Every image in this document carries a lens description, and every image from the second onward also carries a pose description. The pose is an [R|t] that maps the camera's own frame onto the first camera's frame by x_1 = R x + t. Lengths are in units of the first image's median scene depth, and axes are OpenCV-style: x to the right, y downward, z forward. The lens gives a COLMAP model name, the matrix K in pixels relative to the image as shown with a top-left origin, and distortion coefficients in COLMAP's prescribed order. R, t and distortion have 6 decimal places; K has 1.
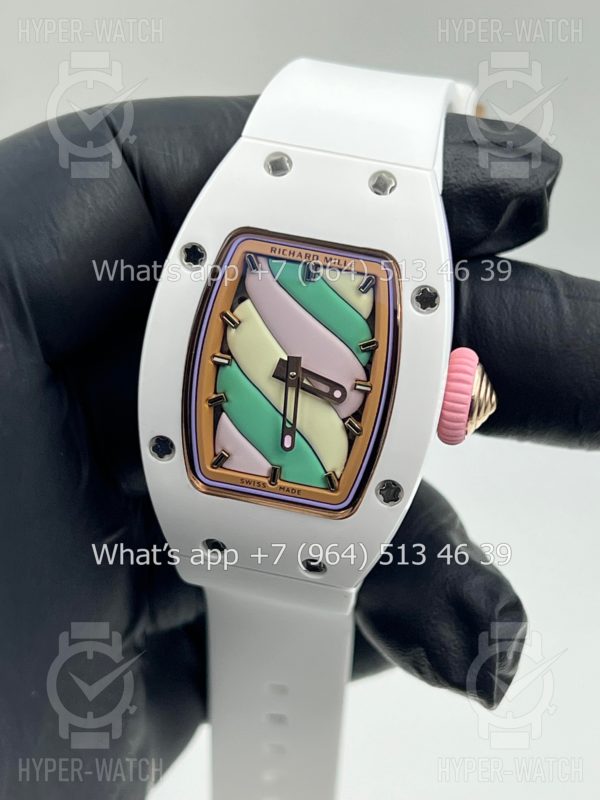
lens RADIAL K [[1793.7, 0, 300.0], [0, 1793.7, 400.0], [0, 0, 1]] dist [0.409330, 0.045475]
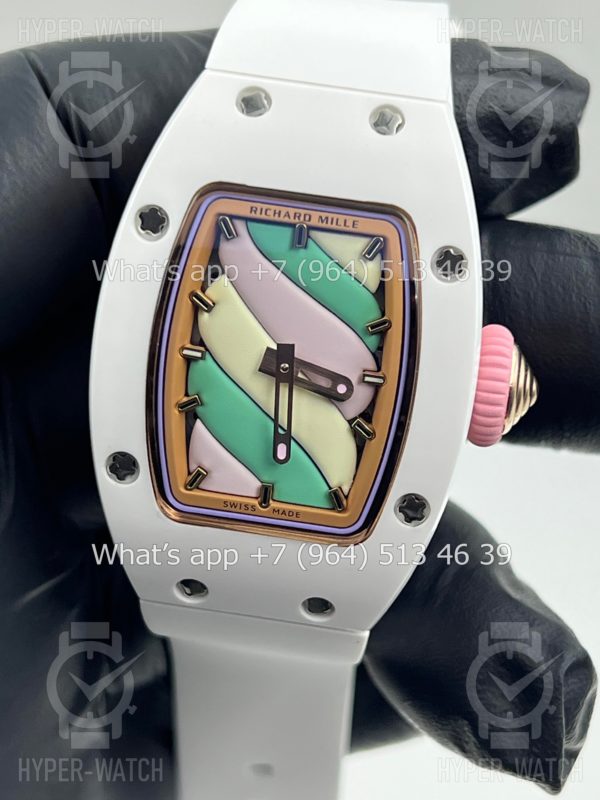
lens RADIAL K [[1793.7, 0, 300.0], [0, 1793.7, 400.0], [0, 0, 1]] dist [0.409330, 0.045475]
pose [[0.998126, -0.045507, 0.040917, -0.030048], [0.045999, 0.998879, -0.011166, 0.009540], [-0.040363, 0.013027, 0.999100, 0.205777]]
